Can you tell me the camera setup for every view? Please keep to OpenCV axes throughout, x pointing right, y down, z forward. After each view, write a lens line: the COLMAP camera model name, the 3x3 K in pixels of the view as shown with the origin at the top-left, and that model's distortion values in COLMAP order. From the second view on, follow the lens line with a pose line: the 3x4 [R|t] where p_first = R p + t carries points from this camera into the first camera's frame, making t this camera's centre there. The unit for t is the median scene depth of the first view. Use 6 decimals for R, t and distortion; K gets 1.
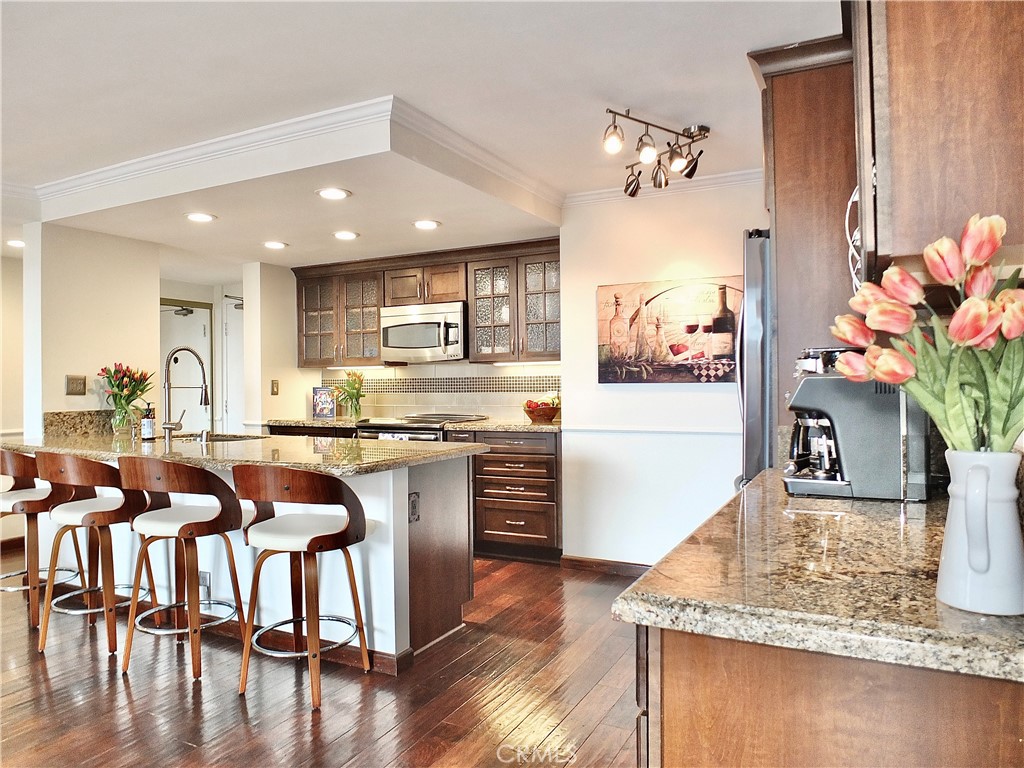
lens RADIAL K [[693.6, 0, 519.4], [0, 693.6, 387.5], [0, 0, 1]] dist [-0.034712, 0.012645]
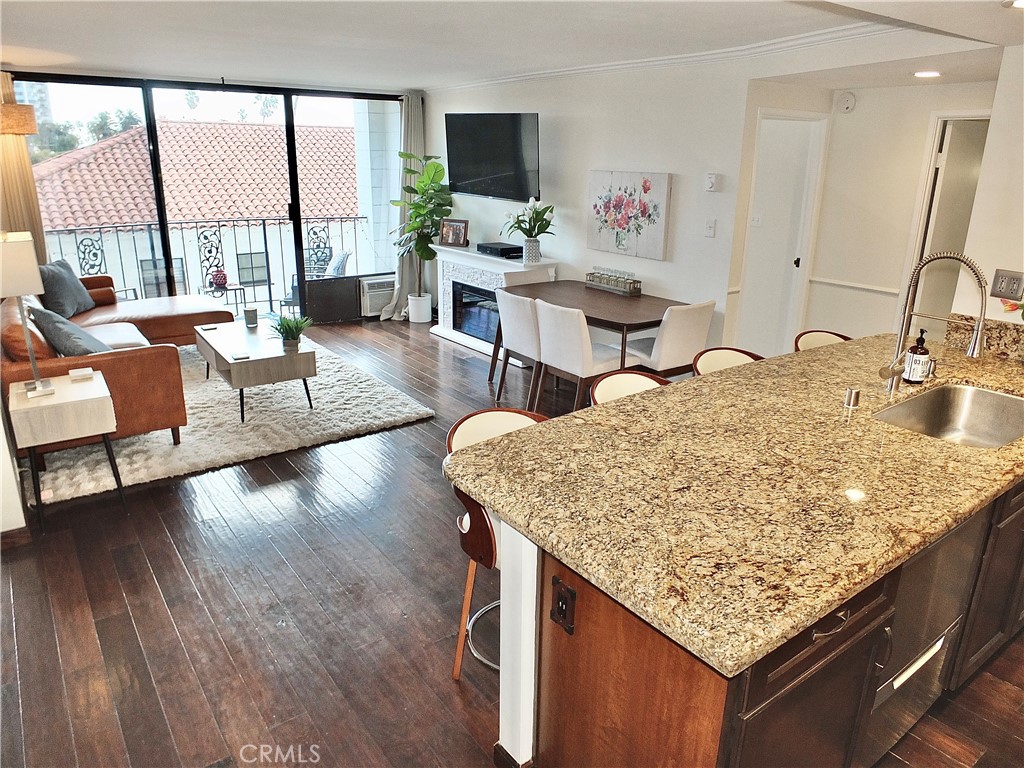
lens RADIAL K [[693.6, 0, 509.0], [0, 693.6, 375.8], [0, 0, 1]] dist [-0.034712, 0.012645]
pose [[-0.449337, 0.273448, -0.850484, 0.208666], [-0.013196, 0.949868, 0.312374, -0.126277], [0.893265, 0.151584, -0.423202, 0.835333]]
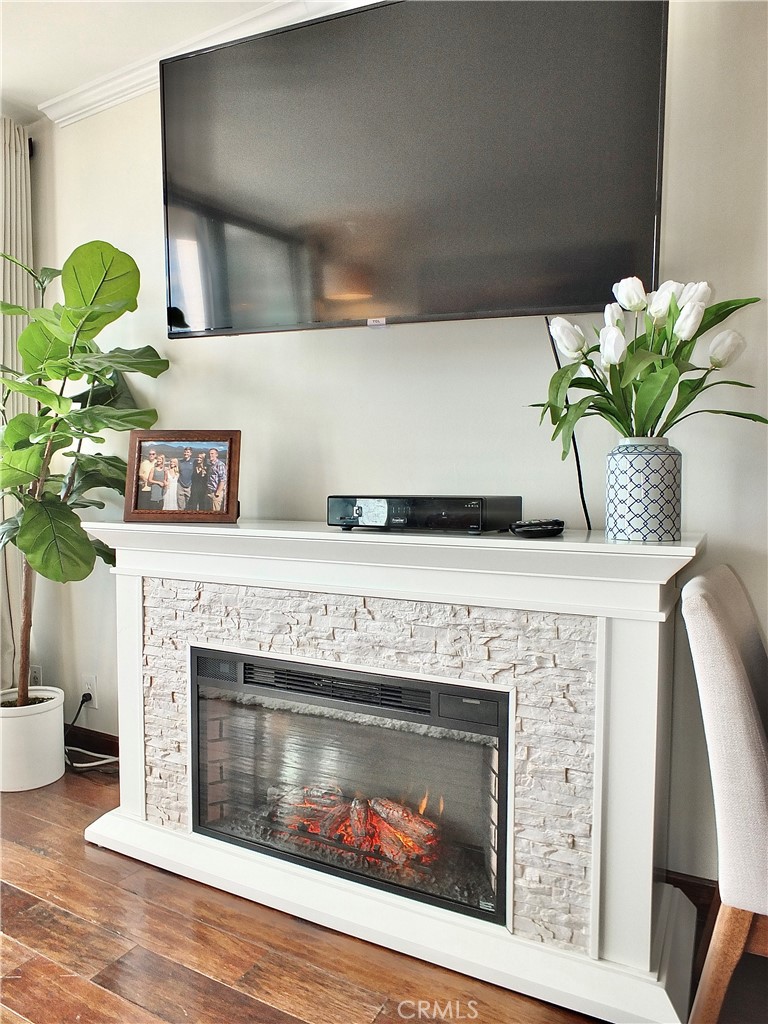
lens RADIAL K [[693.6, 0, 381.7], [0, 693.6, 506.6], [0, 0, 1]] dist [-0.034712, 0.012645]
pose [[-0.026745, 0.044374, -0.998657, -0.705929], [-0.006176, 0.998988, 0.044554, 0.054702], [0.999623, 0.007359, -0.026444, 0.157143]]
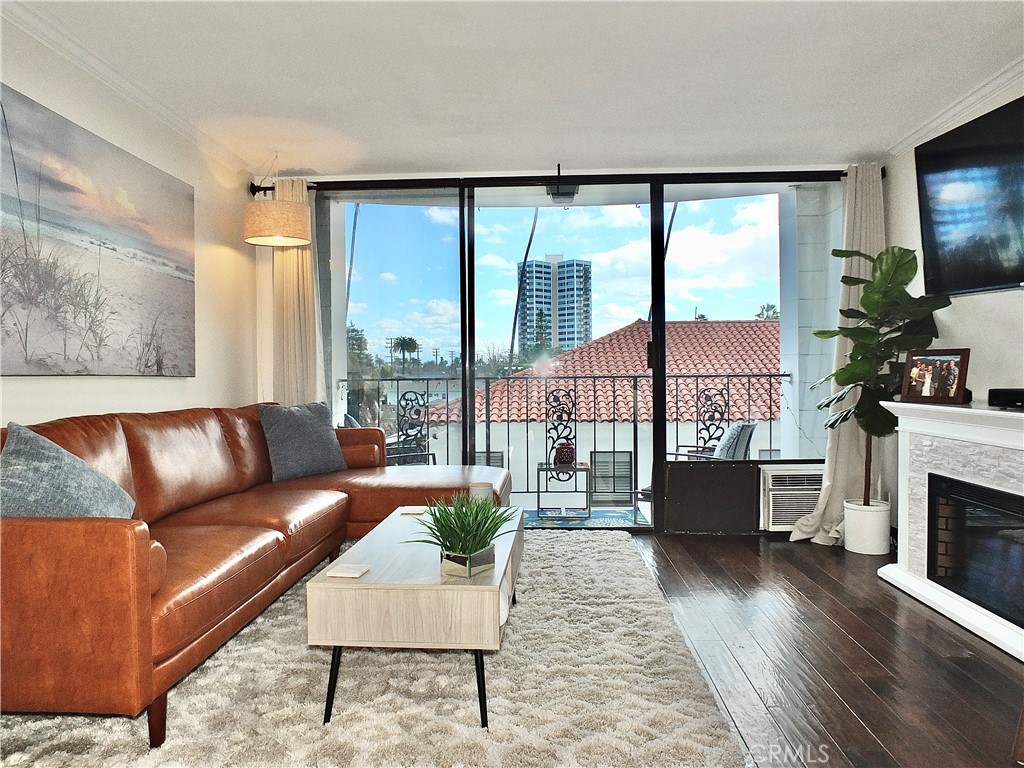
lens RADIAL K [[693.6, 0, 512.8], [0, 693.6, 379.4], [0, 0, 1]] dist [-0.034712, 0.012645]
pose [[-0.911251, 0.024538, -0.411119, -0.414350], [0.020514, 0.999689, 0.014199, 0.039068], [0.411339, 0.004506, -0.911471, 0.513259]]
